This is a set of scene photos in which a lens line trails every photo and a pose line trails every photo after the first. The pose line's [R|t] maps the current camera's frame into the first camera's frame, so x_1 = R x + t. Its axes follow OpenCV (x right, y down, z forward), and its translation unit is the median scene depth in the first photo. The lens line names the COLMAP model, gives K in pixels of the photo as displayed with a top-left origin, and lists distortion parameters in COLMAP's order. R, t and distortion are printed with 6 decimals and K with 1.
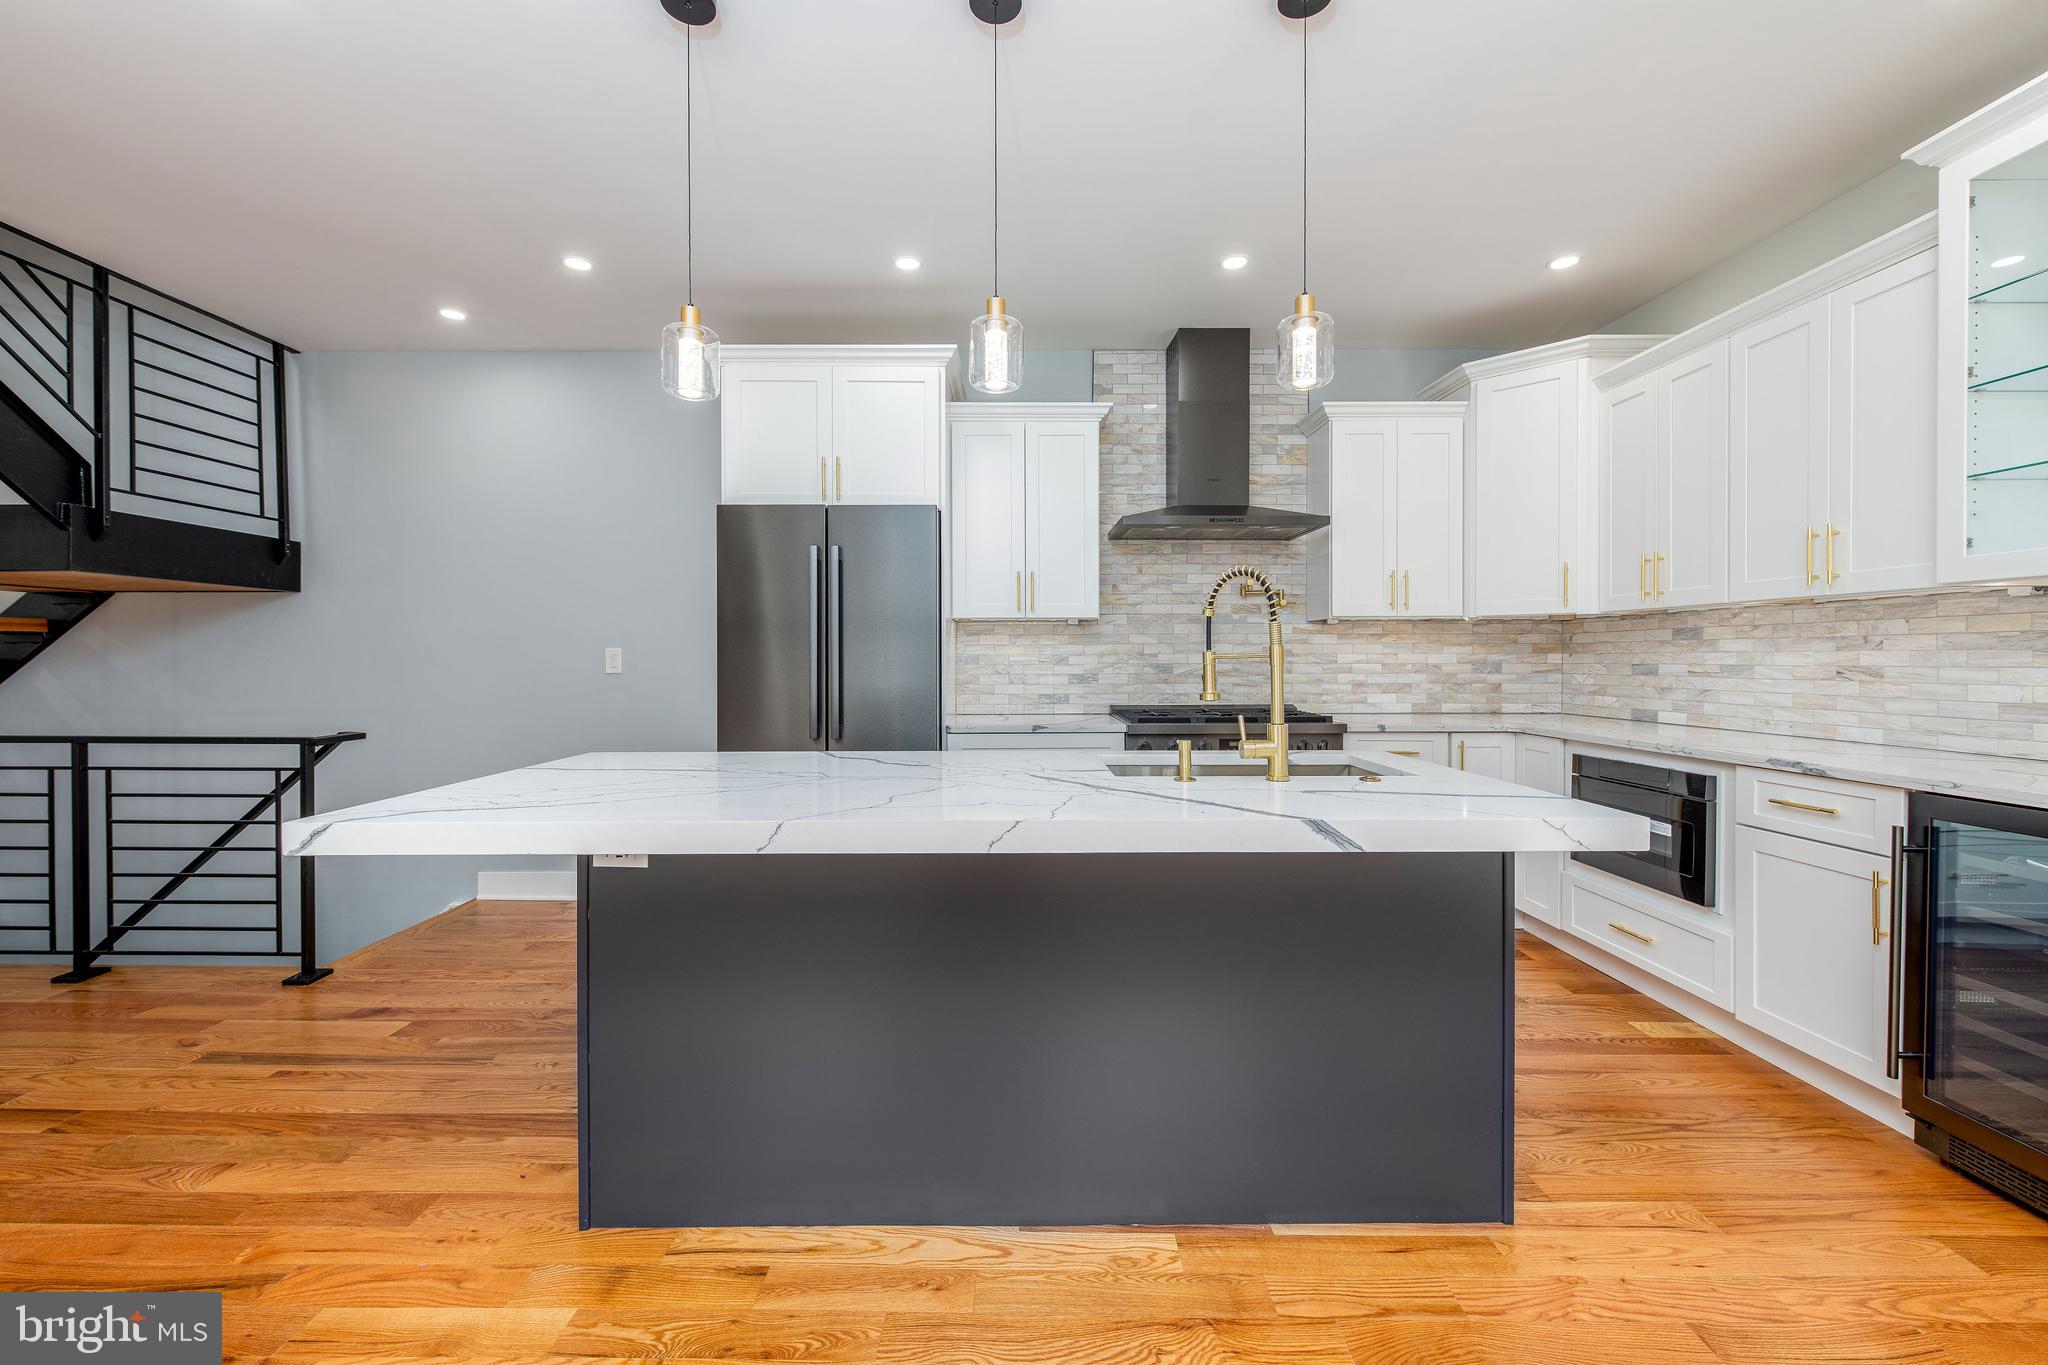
lens RADIAL K [[811.9, 0, 1016.1], [0, 811.9, 662.2], [0, 0, 1]] dist [0.007403, -0.003744]
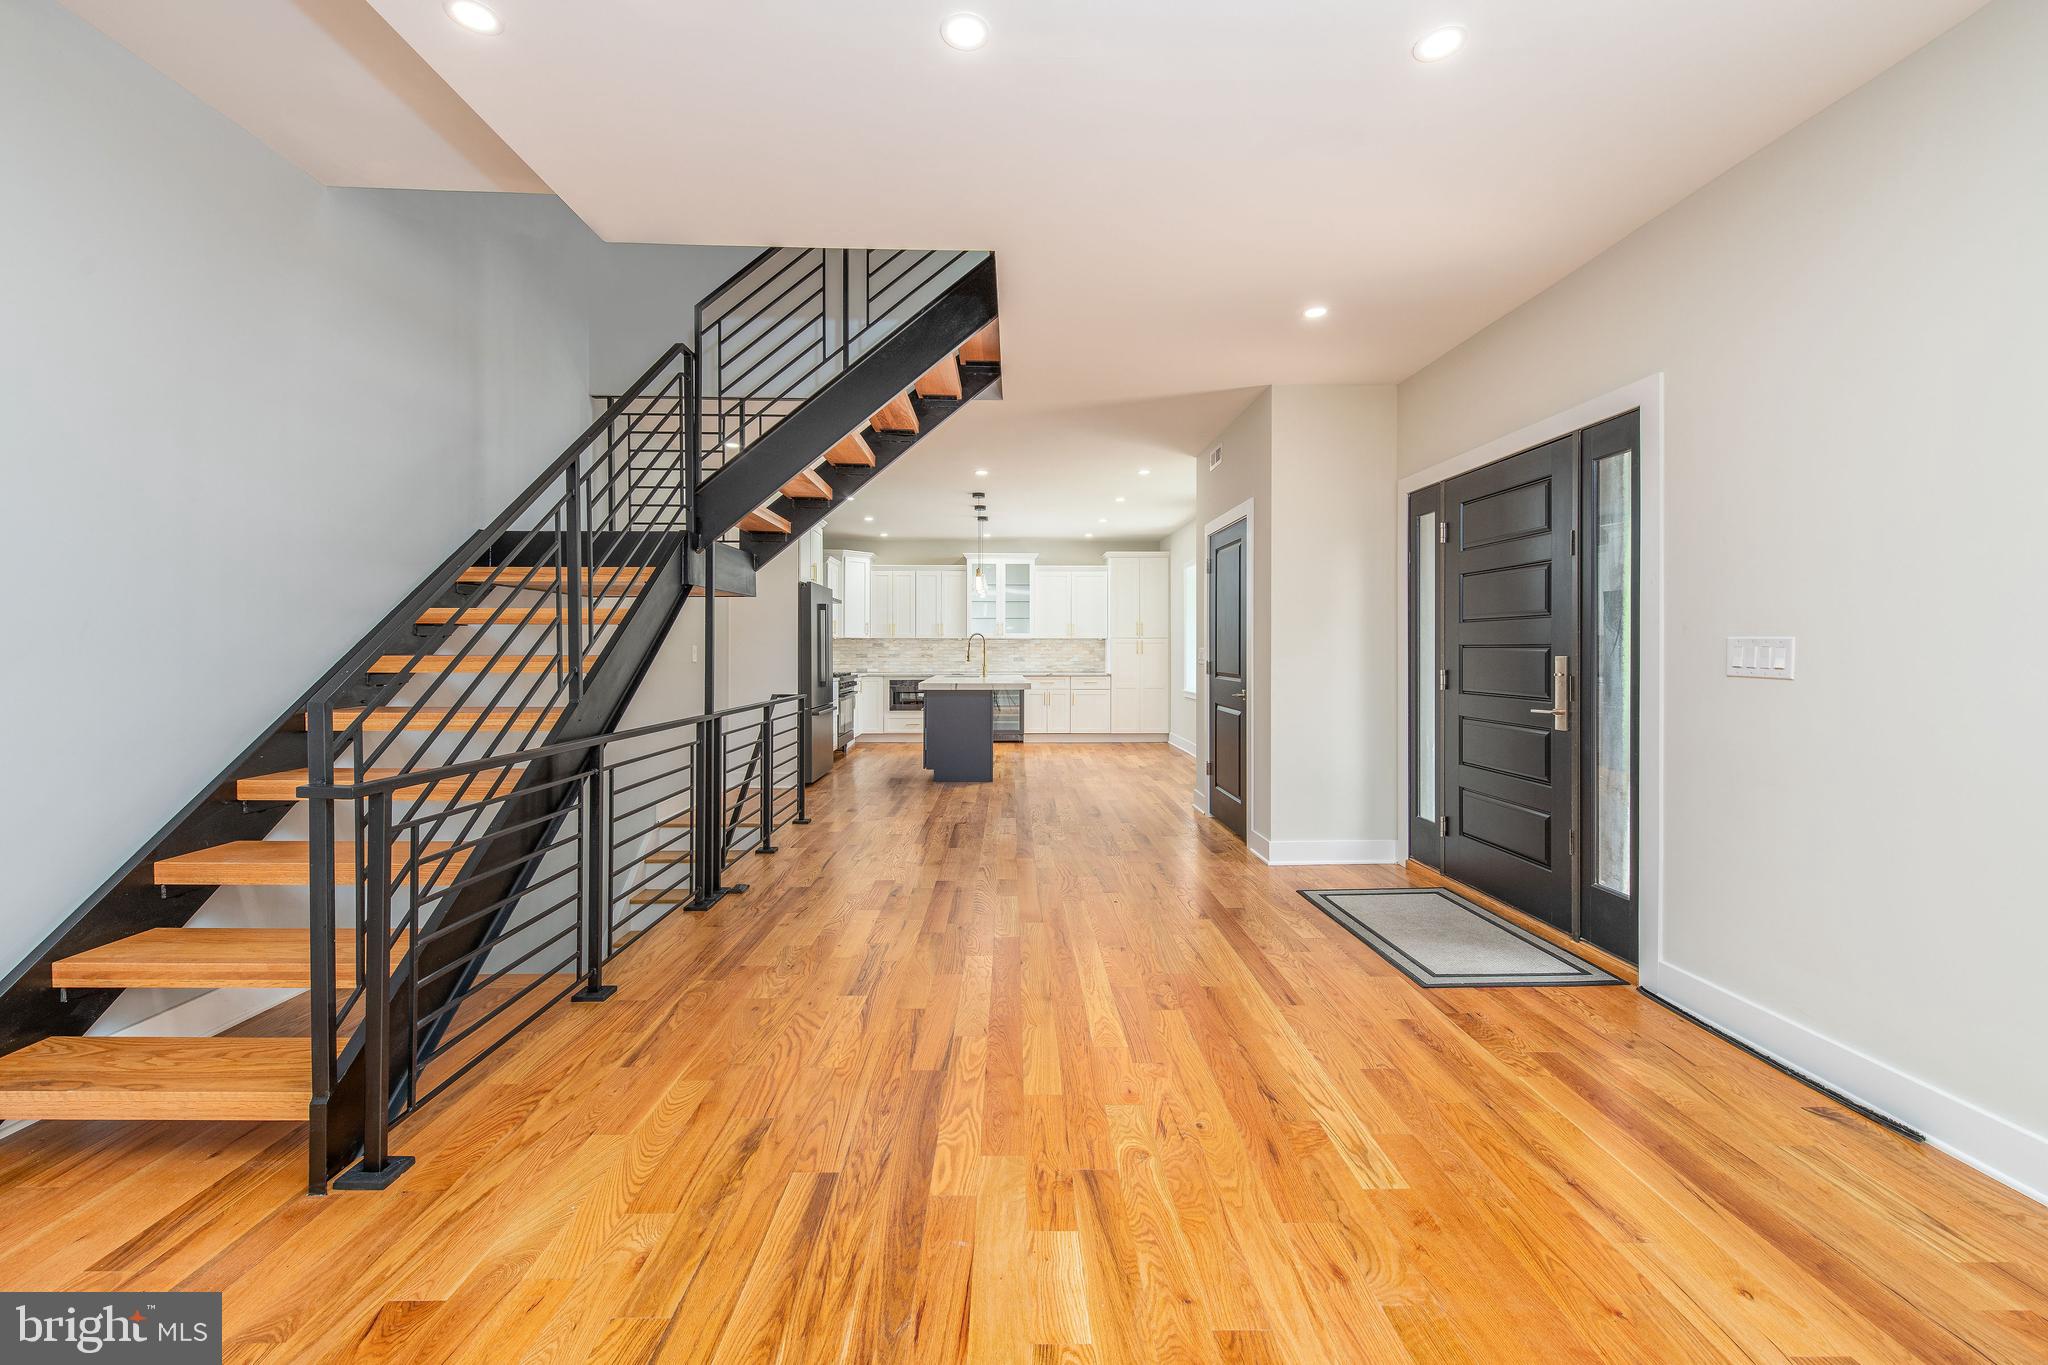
lens RADIAL K [[811.9, 0, 1013.5], [0, 811.9, 648.8], [0, 0, 1]] dist [0.007403, -0.003744]
pose [[-0.017671, 0.002654, 0.999840, -2.583521], [0.003598, 0.999990, -0.002591, -0.007373], [-0.999837, 0.003552, -0.017681, 0.504251]]
